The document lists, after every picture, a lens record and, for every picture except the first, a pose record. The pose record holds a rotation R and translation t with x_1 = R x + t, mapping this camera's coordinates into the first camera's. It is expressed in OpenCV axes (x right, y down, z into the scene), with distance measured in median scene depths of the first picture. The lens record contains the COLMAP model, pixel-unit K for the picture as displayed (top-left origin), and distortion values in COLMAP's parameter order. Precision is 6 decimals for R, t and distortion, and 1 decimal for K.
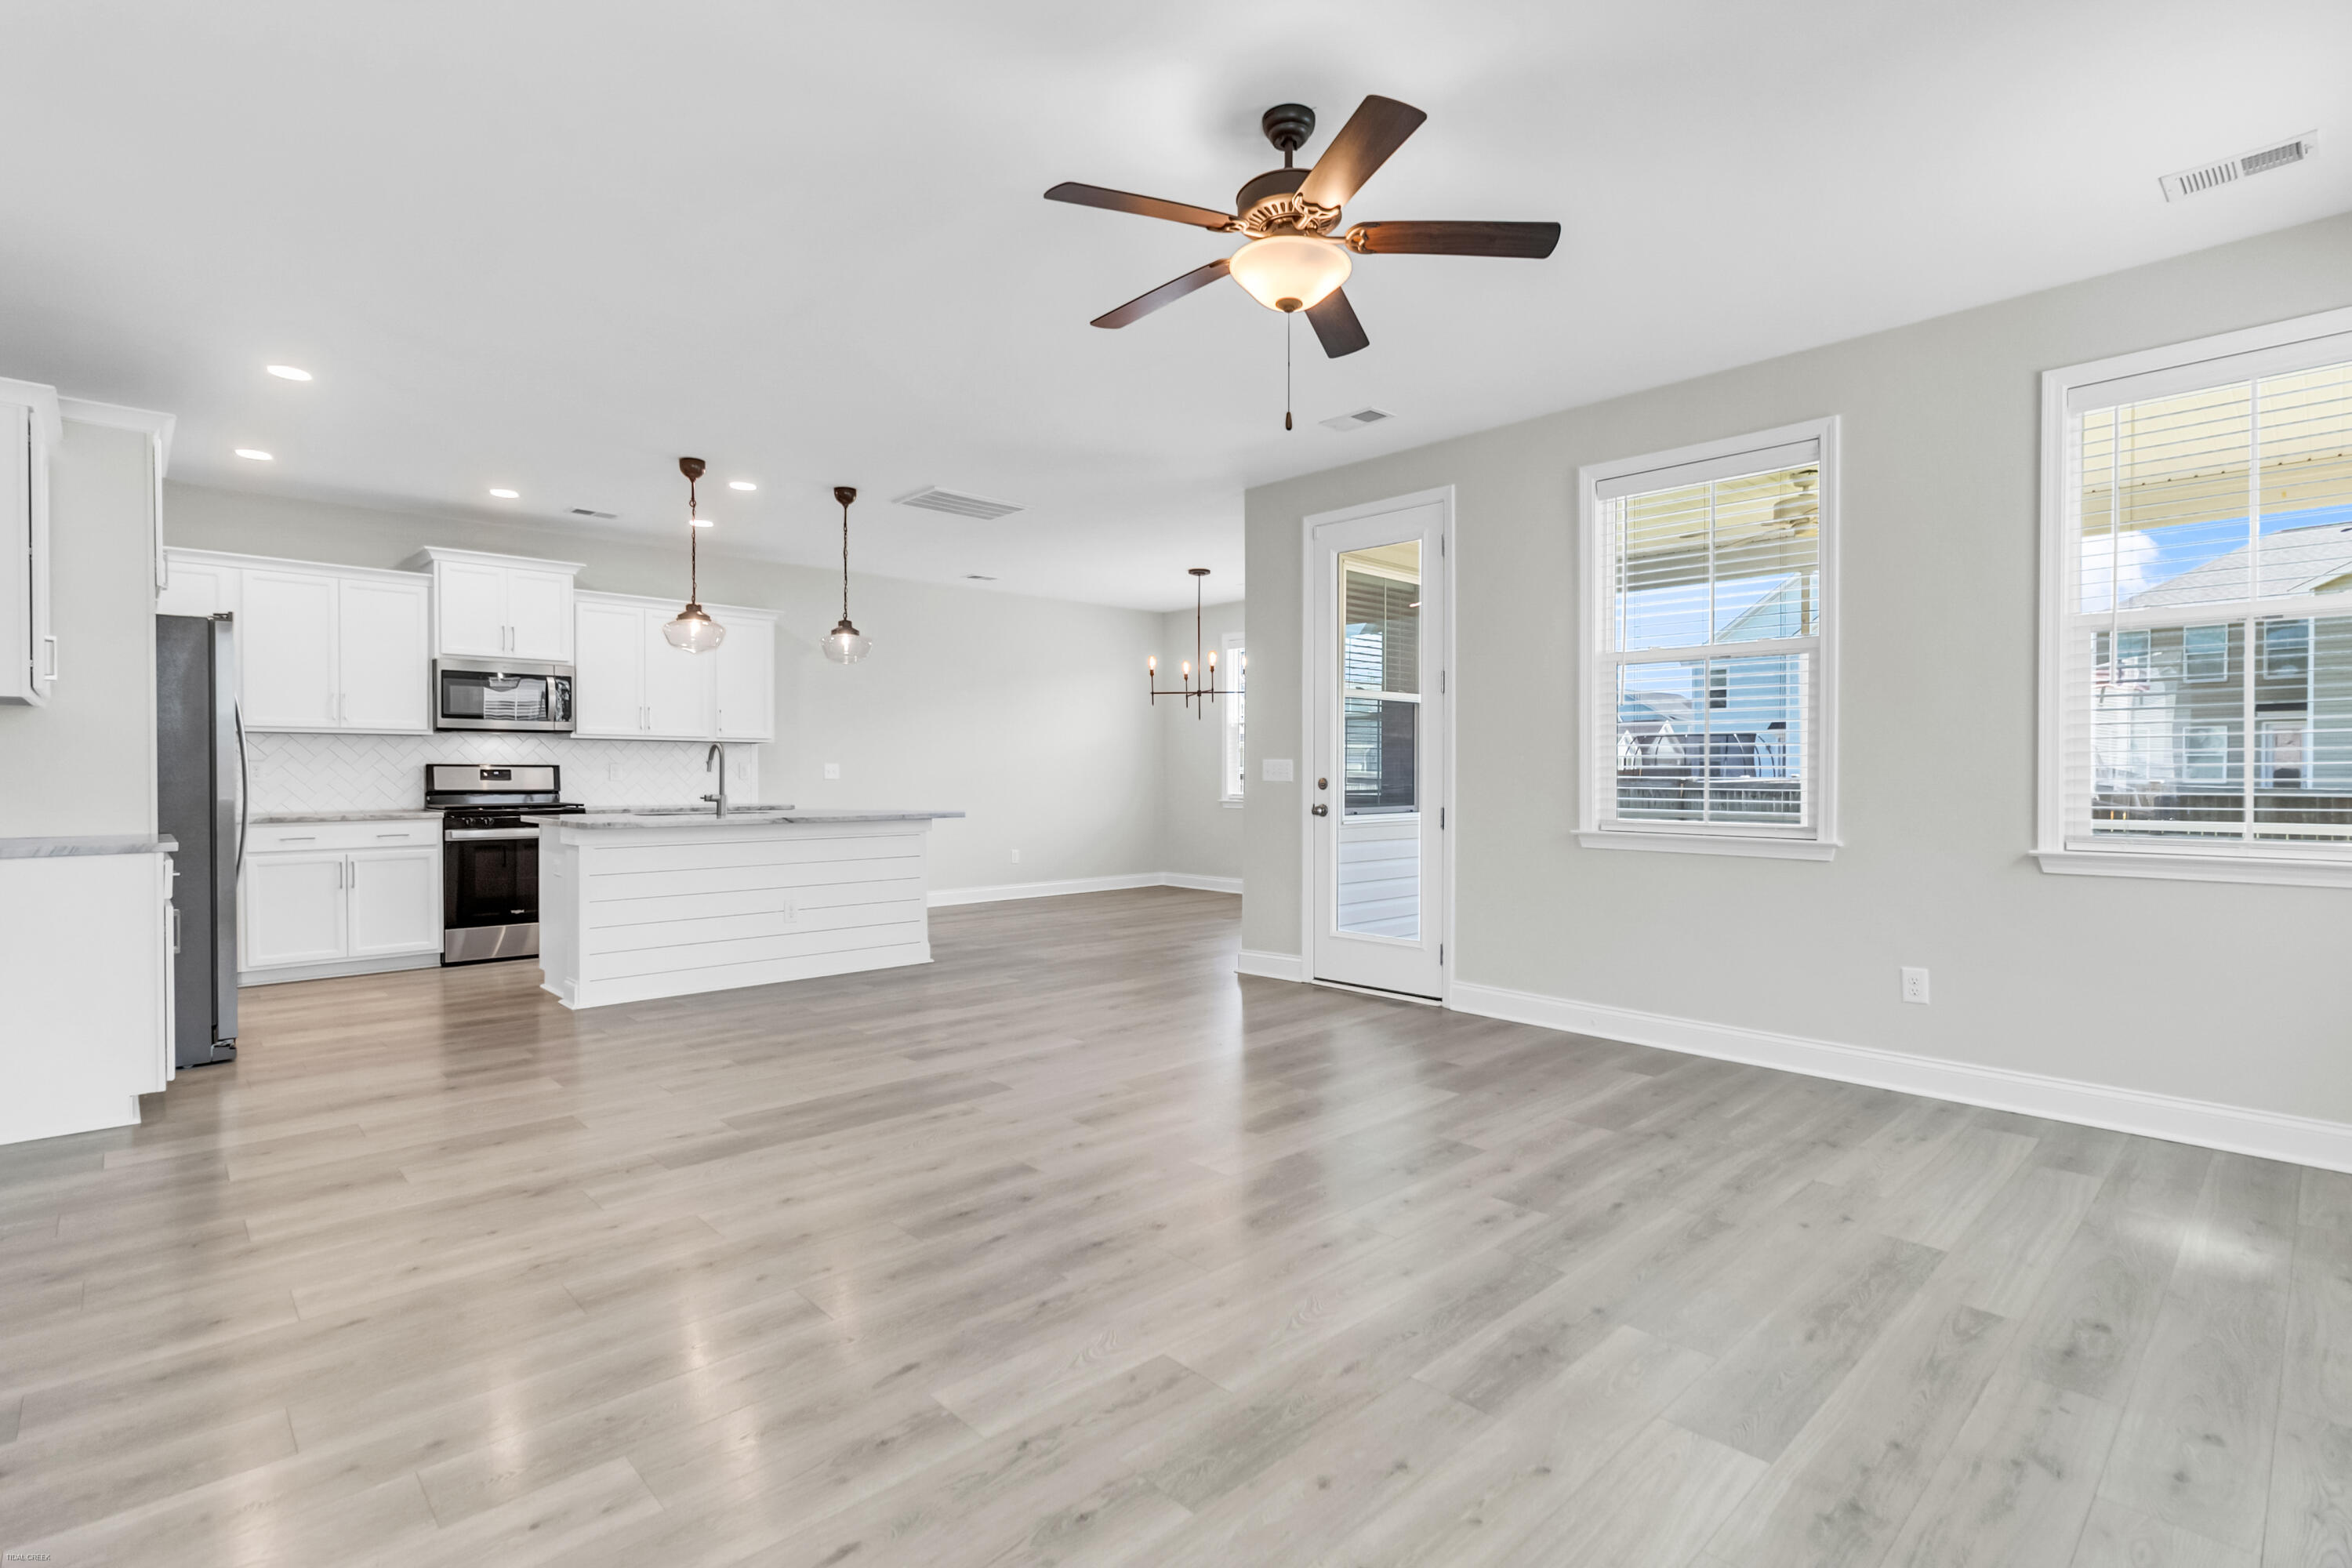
lens RADIAL K [[1098.2, 0, 1157.7], [0, 1098.2, 790.7], [0, 0, 1]] dist [0.000581, -0.000072]
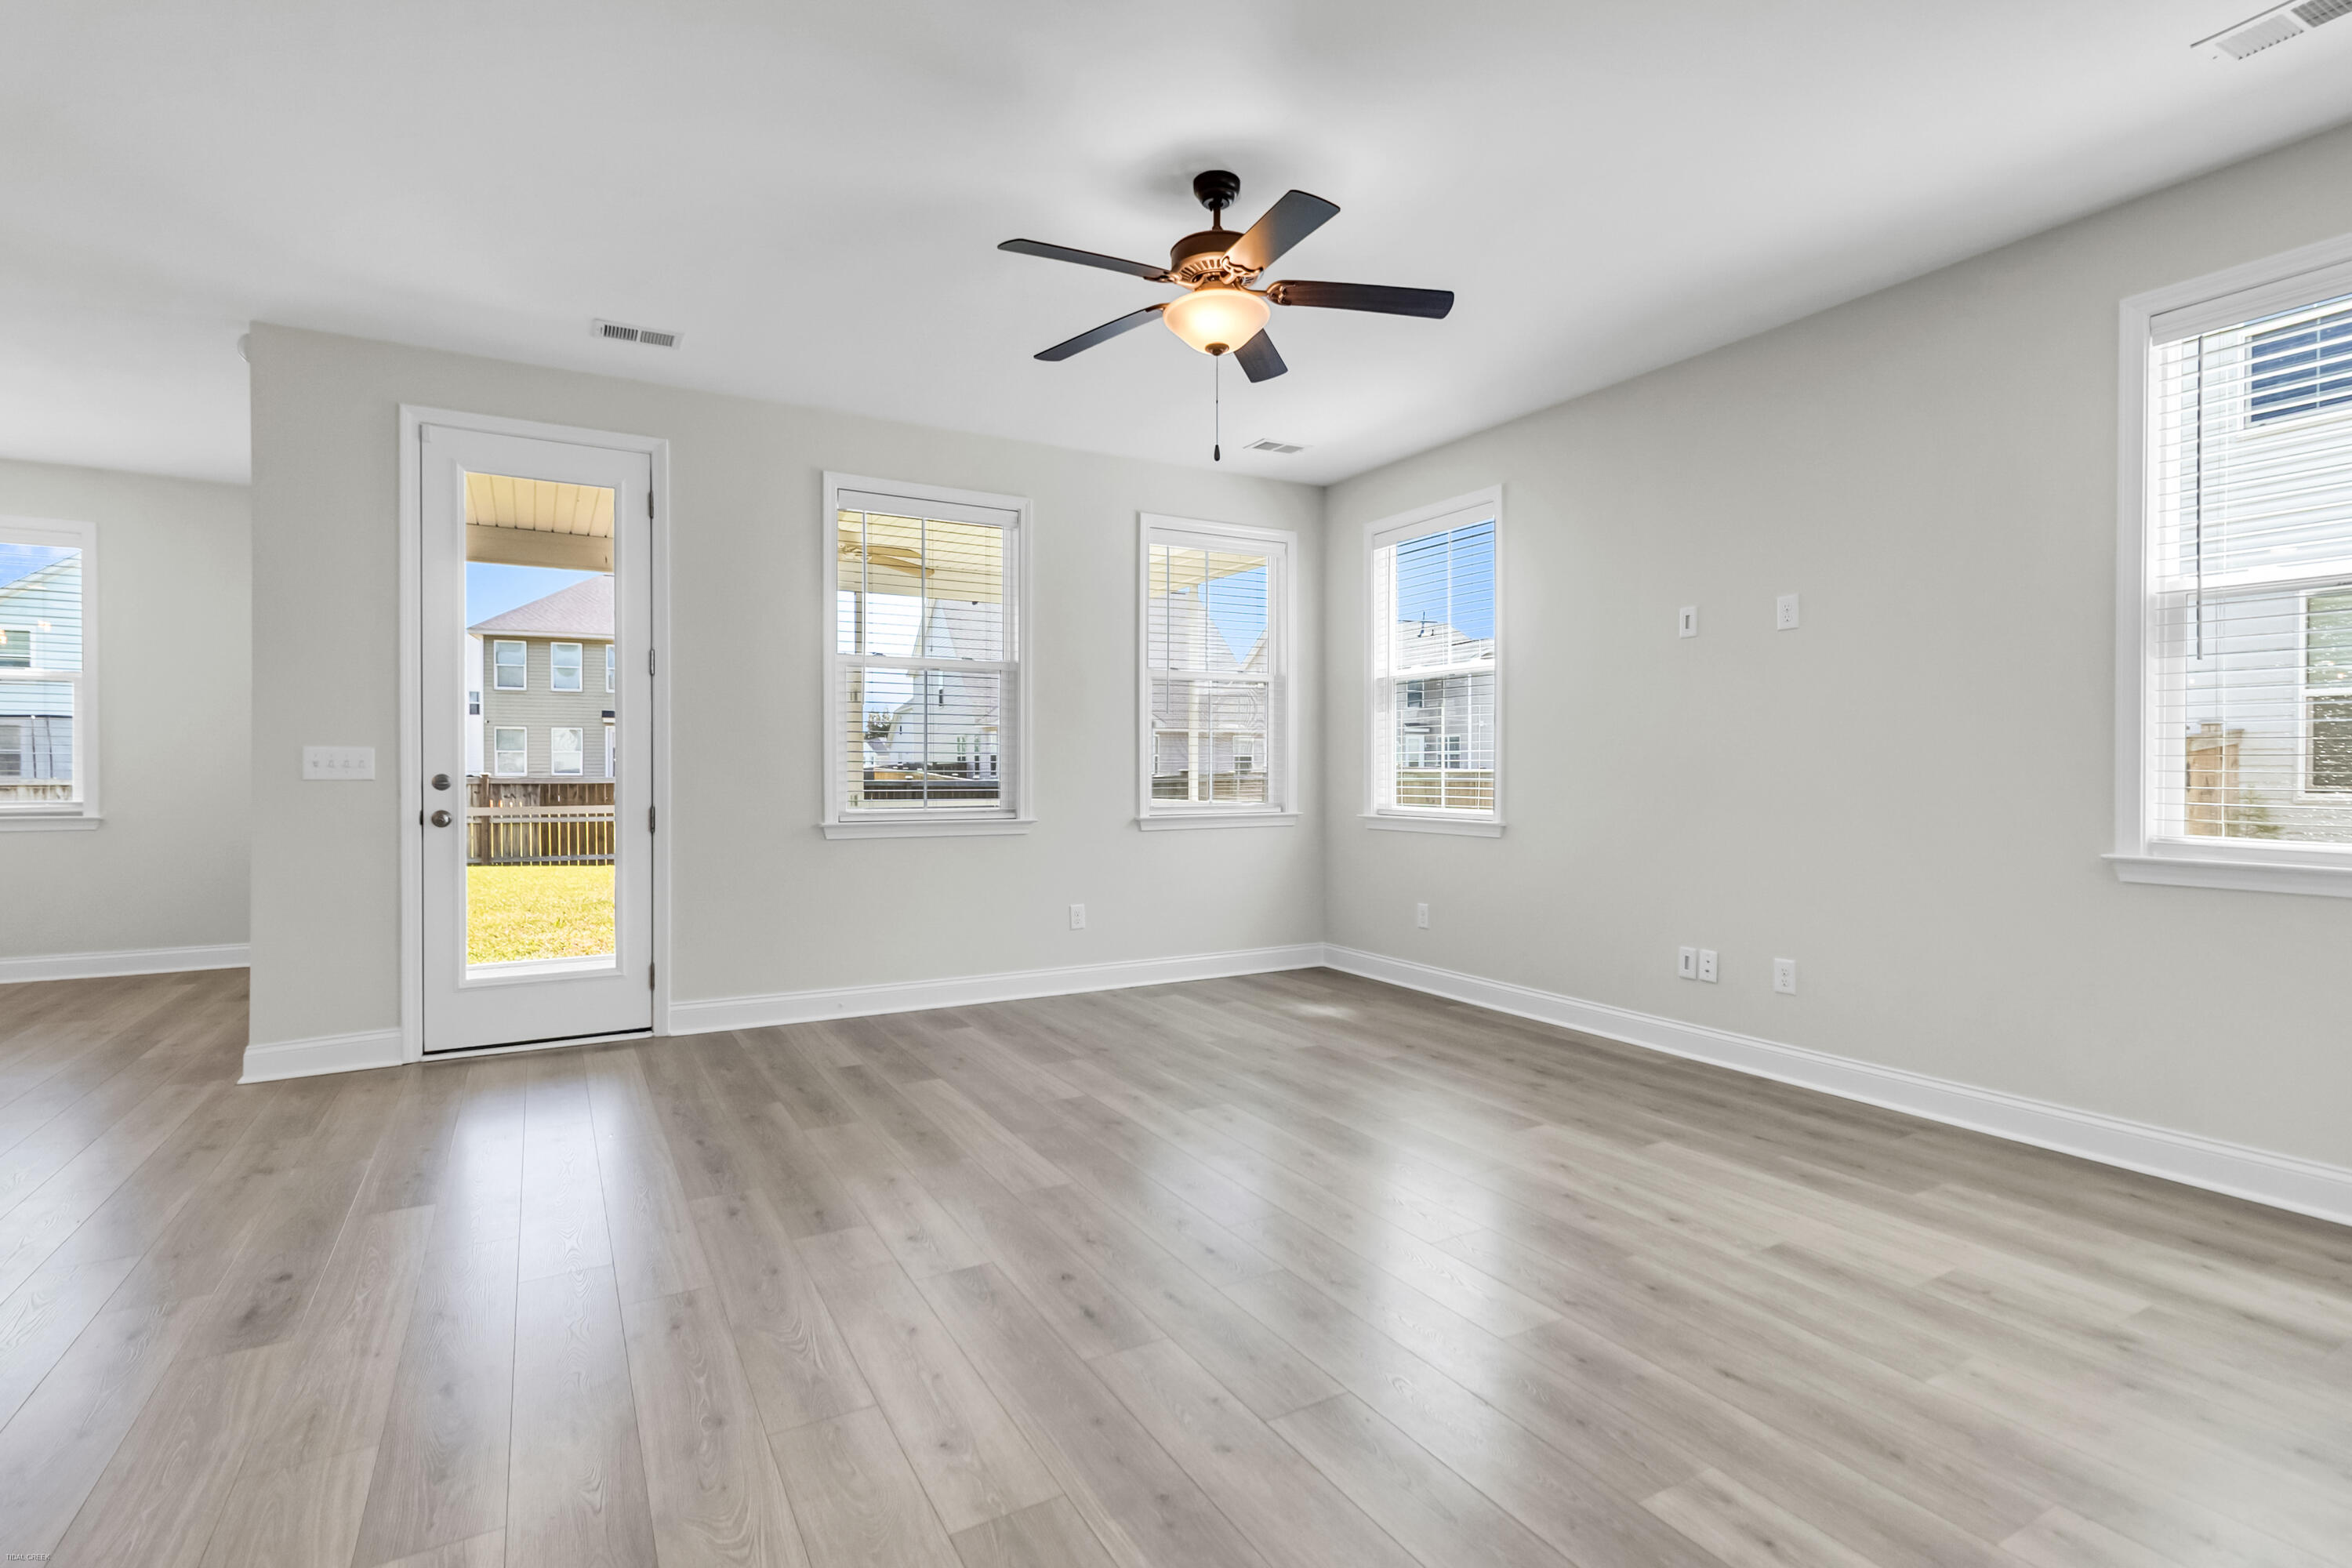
lens RADIAL K [[1127.4, 0, 1205.1], [0, 1127.4, 774.1], [0, 0, 1]] dist [0.002577, 0.000423]
pose [[0.222750, -0.006494, 0.974854, -0.744399], [0.016014, 0.999867, 0.003001, -0.006212], [-0.974744, 0.014942, 0.222825, 0.568912]]
